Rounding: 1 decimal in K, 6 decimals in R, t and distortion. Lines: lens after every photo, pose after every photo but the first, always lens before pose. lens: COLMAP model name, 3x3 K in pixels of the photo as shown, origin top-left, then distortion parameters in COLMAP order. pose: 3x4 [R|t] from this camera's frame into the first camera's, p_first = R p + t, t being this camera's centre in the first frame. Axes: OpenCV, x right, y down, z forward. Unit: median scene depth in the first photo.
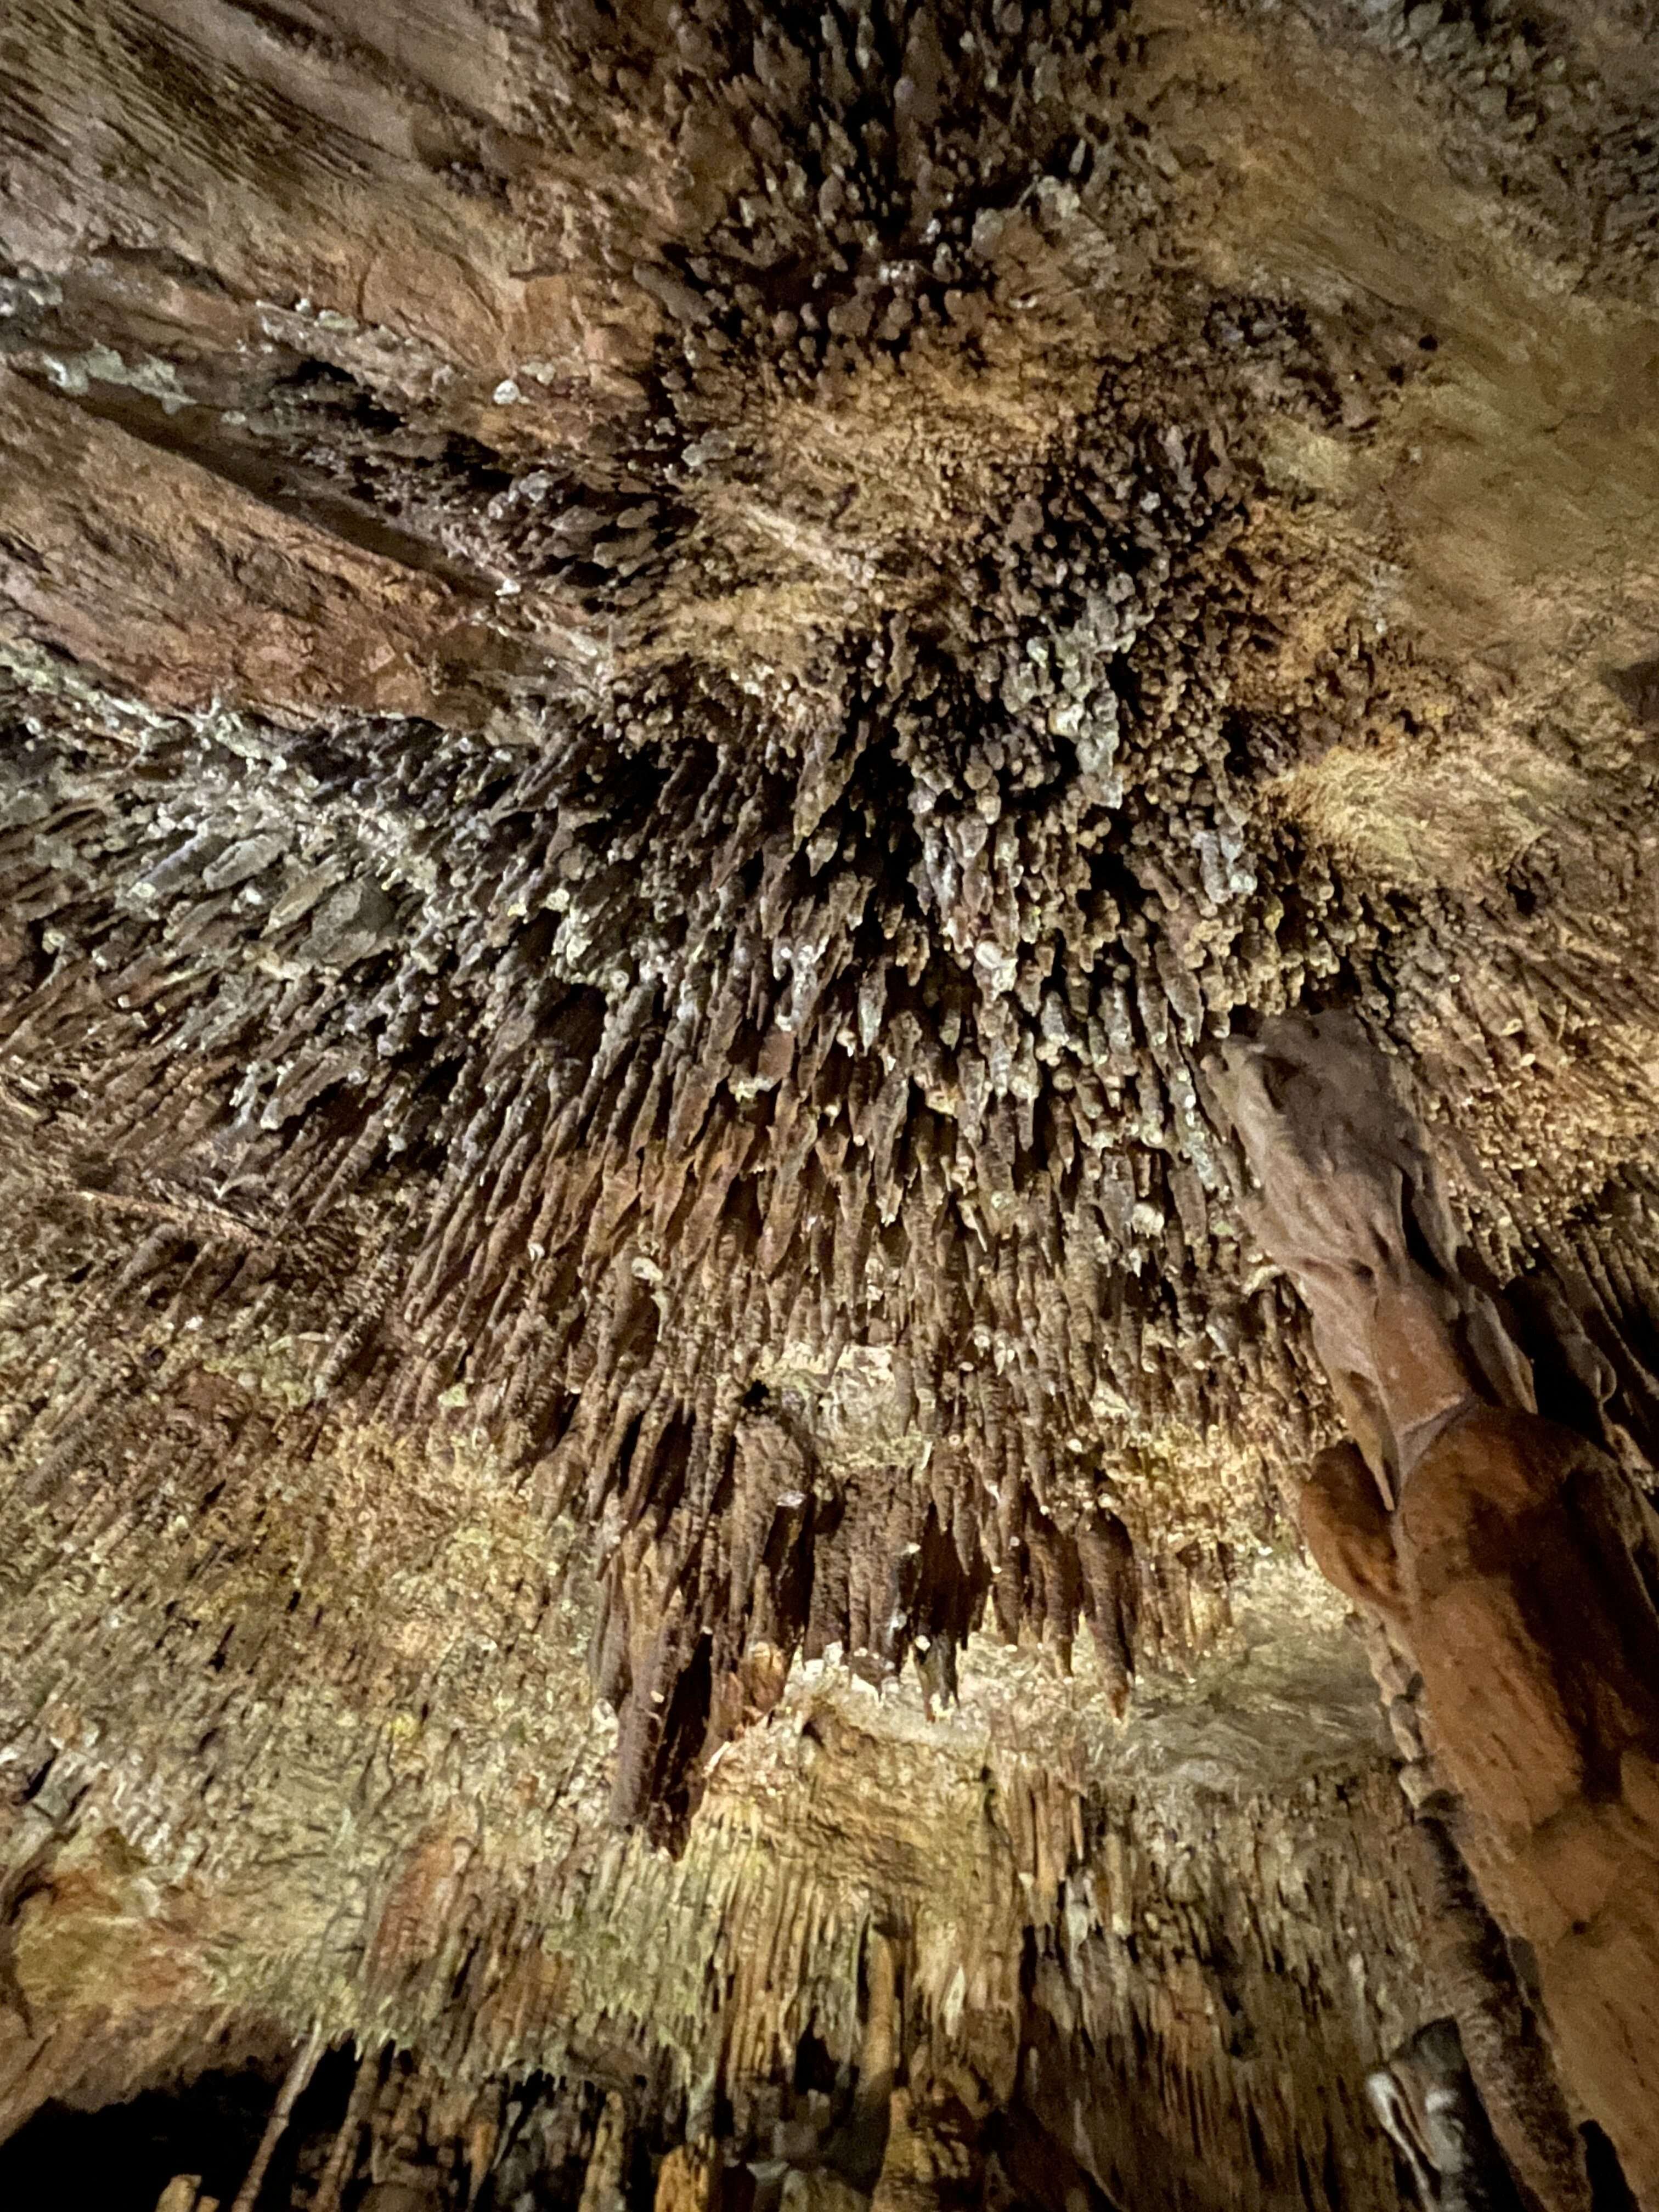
lens RADIAL K [[1176.5, 0, 829.5], [0, 1176.5, 1106.0], [0, 0, 1]] dist [-0.002016, -0.000576]
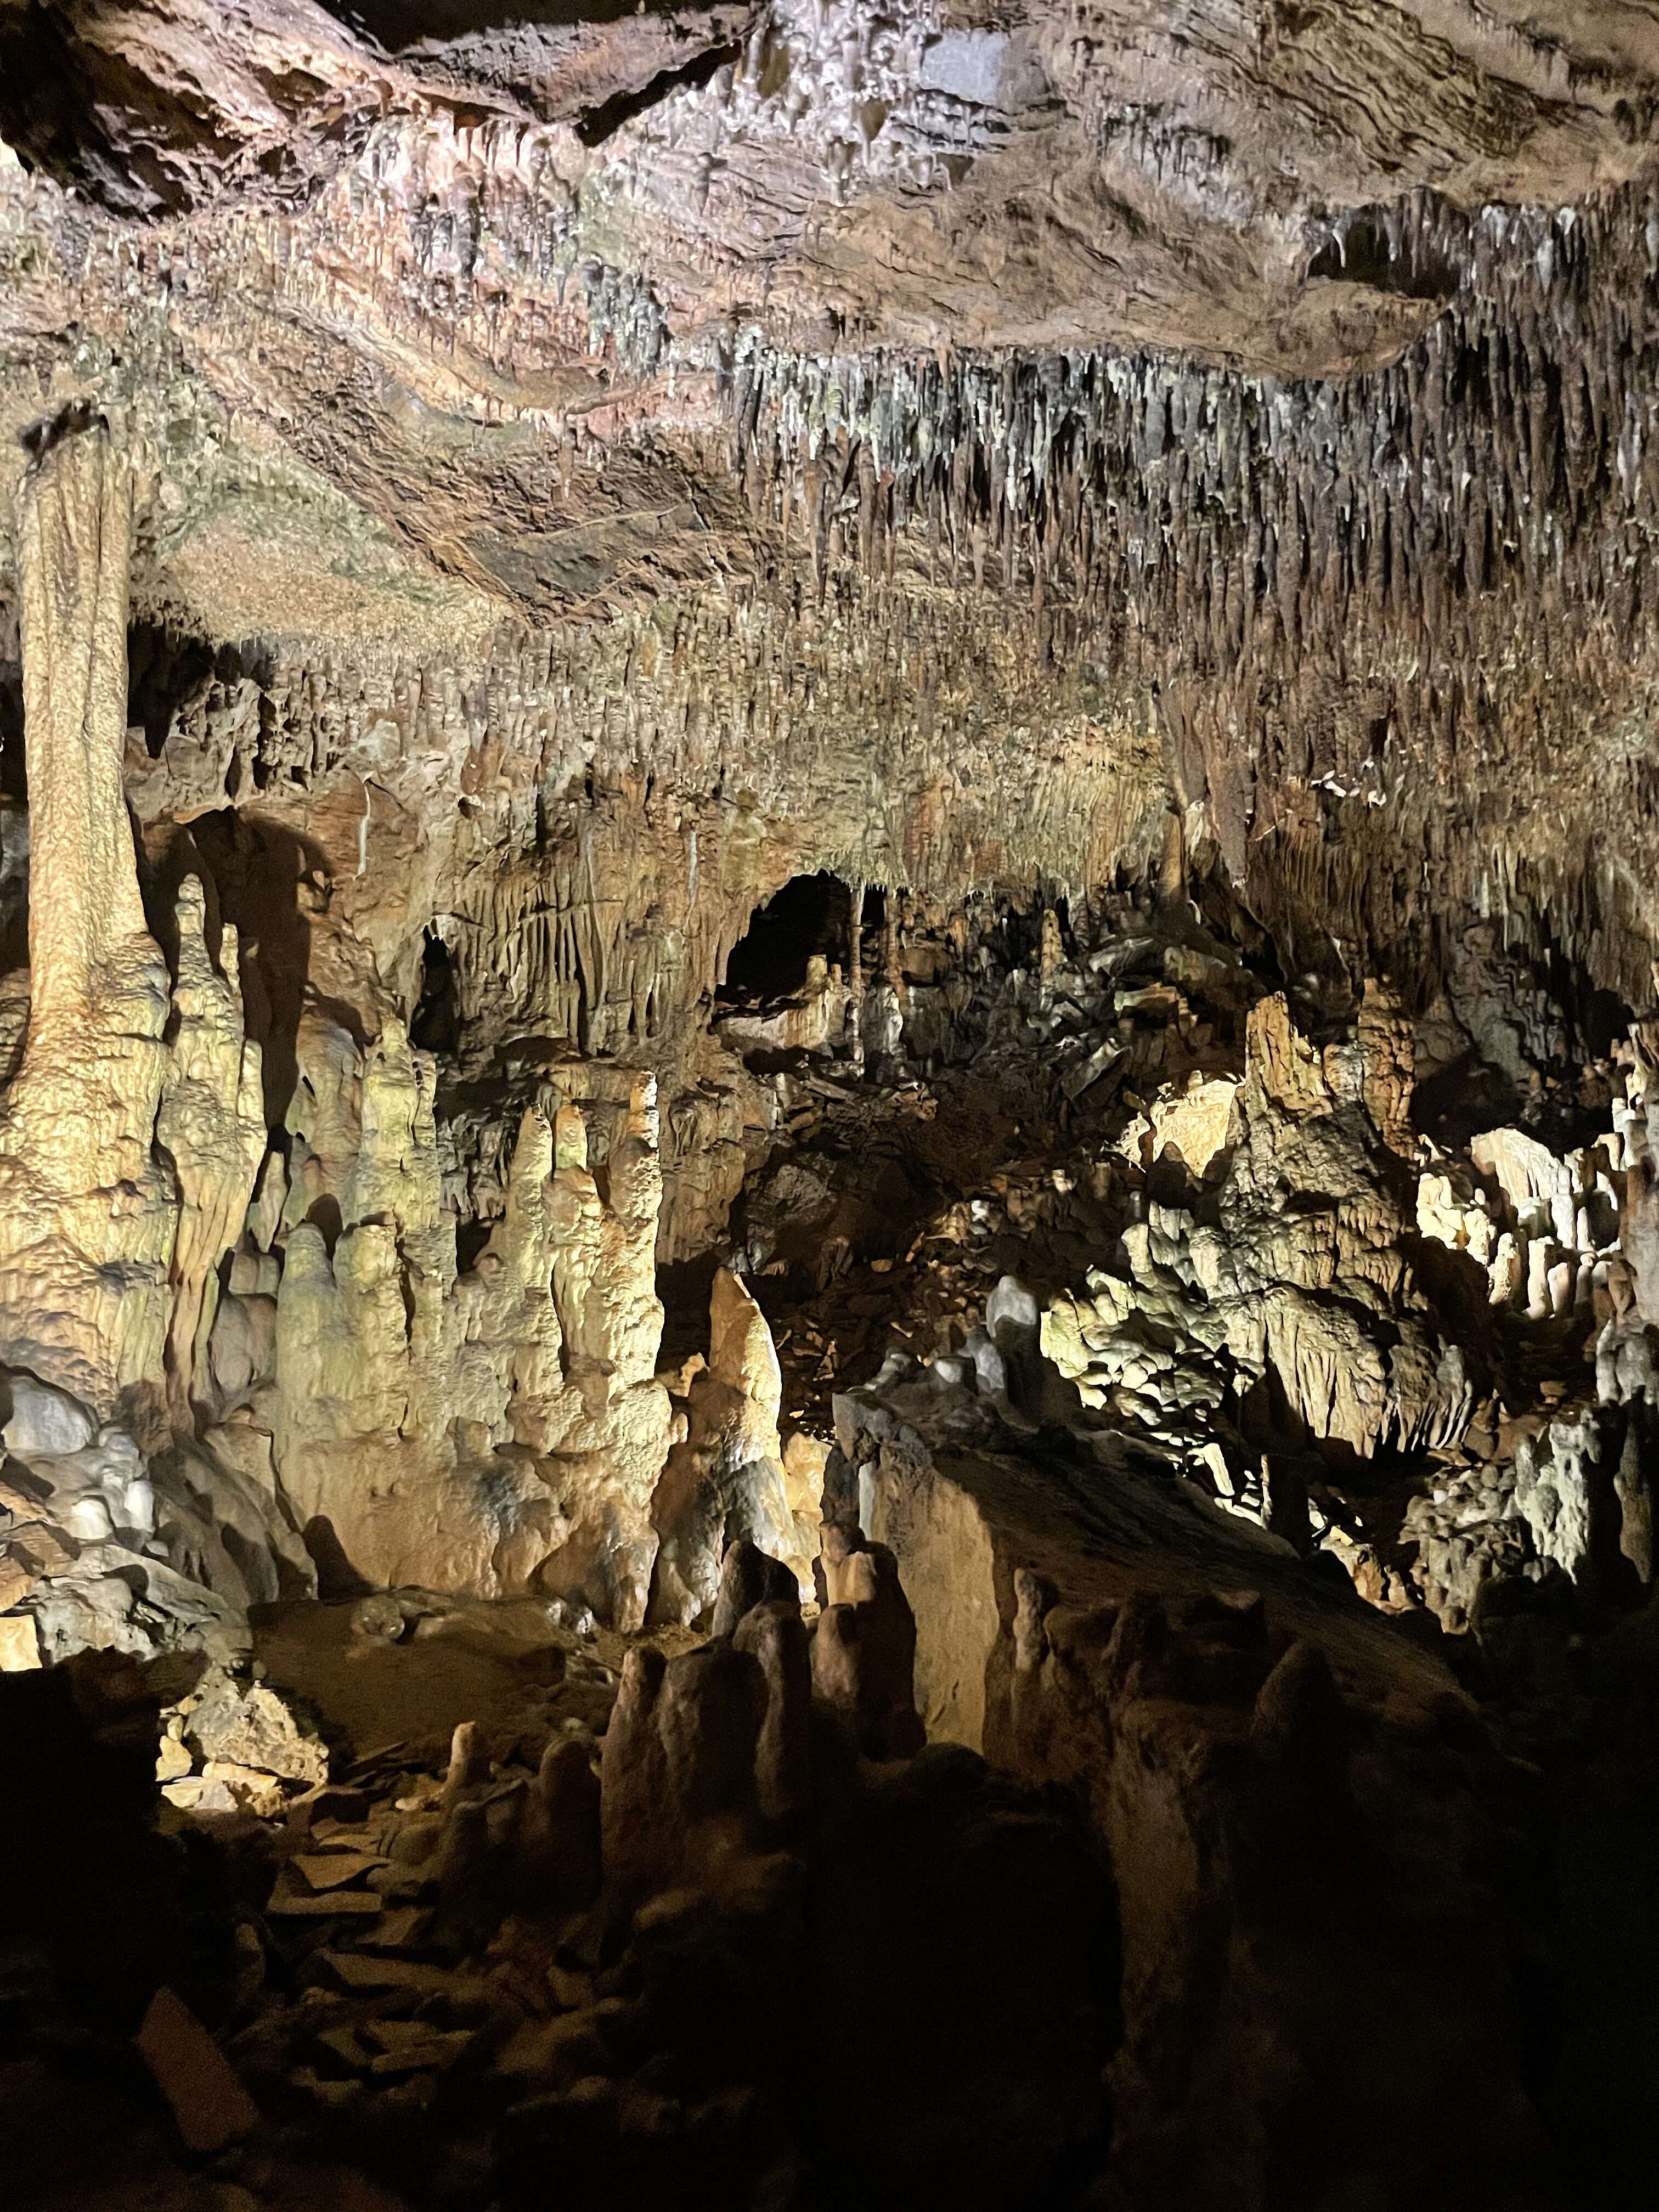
lens RADIAL K [[1671.0, 0, 836.4], [0, 1671.0, 1091.9], [0, 0, 1]] dist [0.075653, -0.104946]
pose [[0.975574, -0.057665, 0.211965, -0.953470], [-0.145868, 0.551423, 0.821374, -0.918022], [-0.164247, -0.832230, 0.529543, -0.439541]]
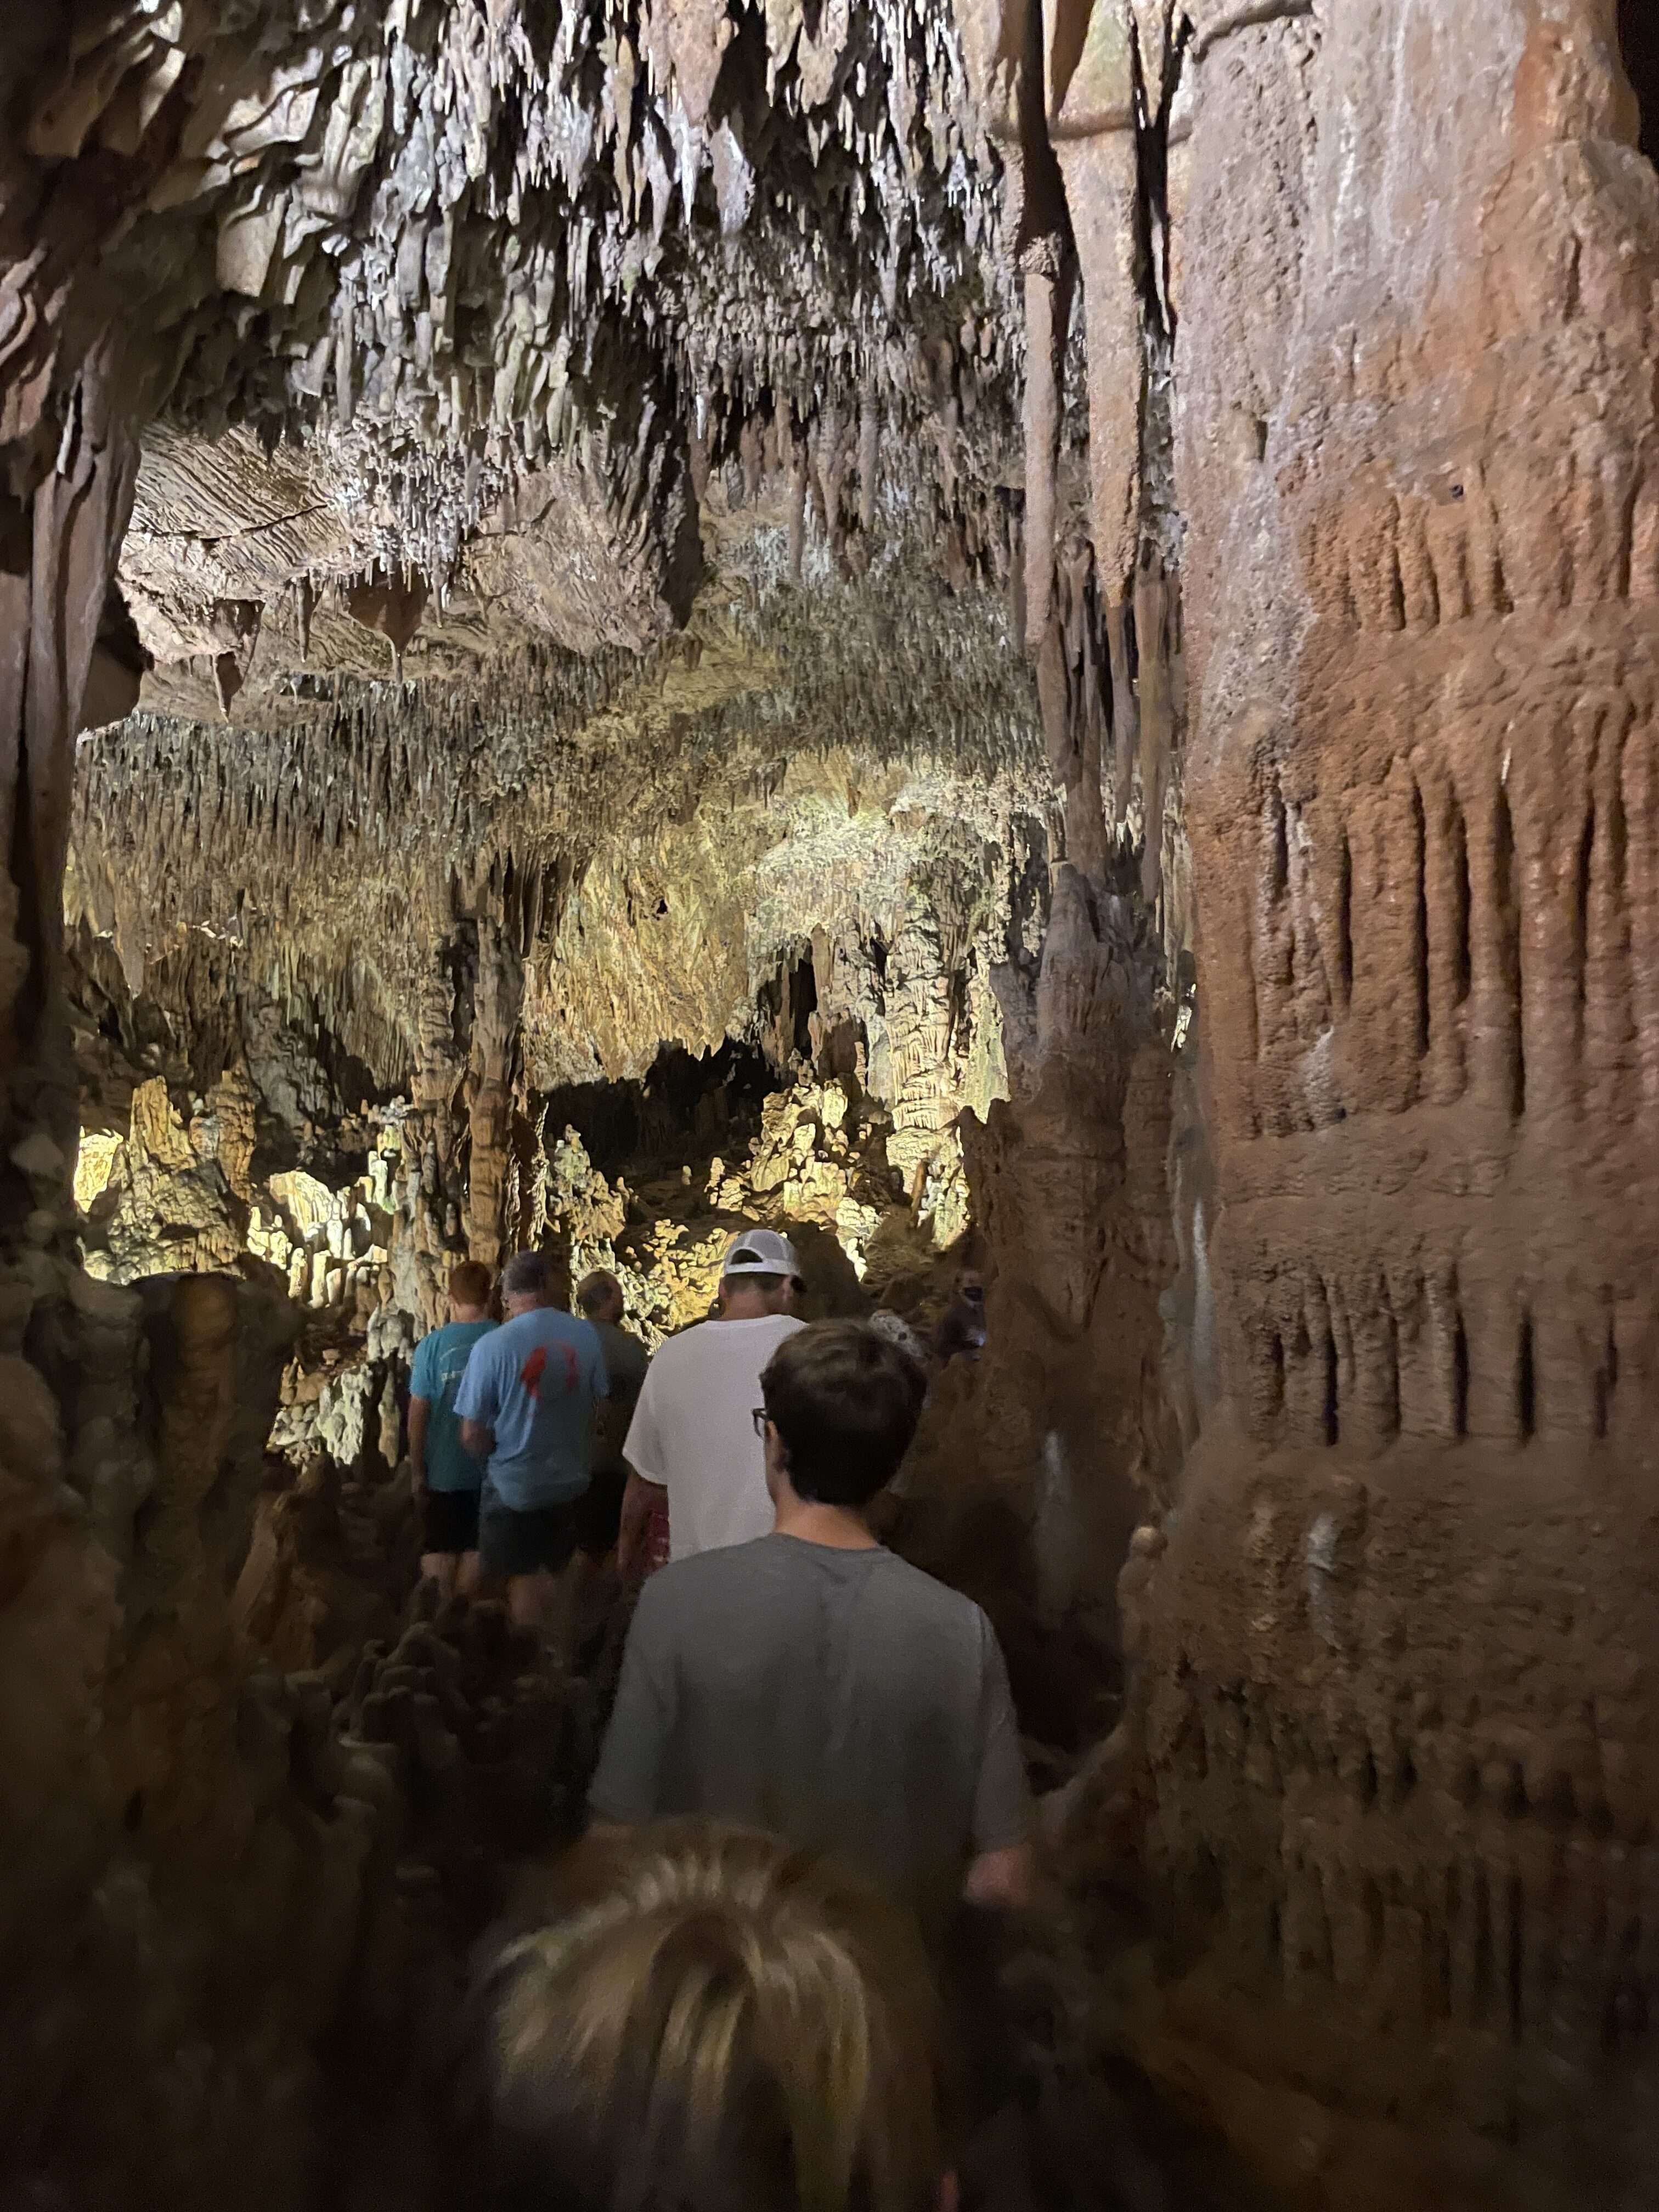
lens RADIAL K [[1671.0, 0, 836.4], [0, 1671.0, 1091.9], [0, 0, 1]] dist [0.075653, -0.104946]
pose [[0.580288, -0.013615, 0.814297, -1.565447], [-0.691357, 0.520237, 0.501377, -1.503115], [-0.430454, -0.853913, 0.292475, -0.650952]]
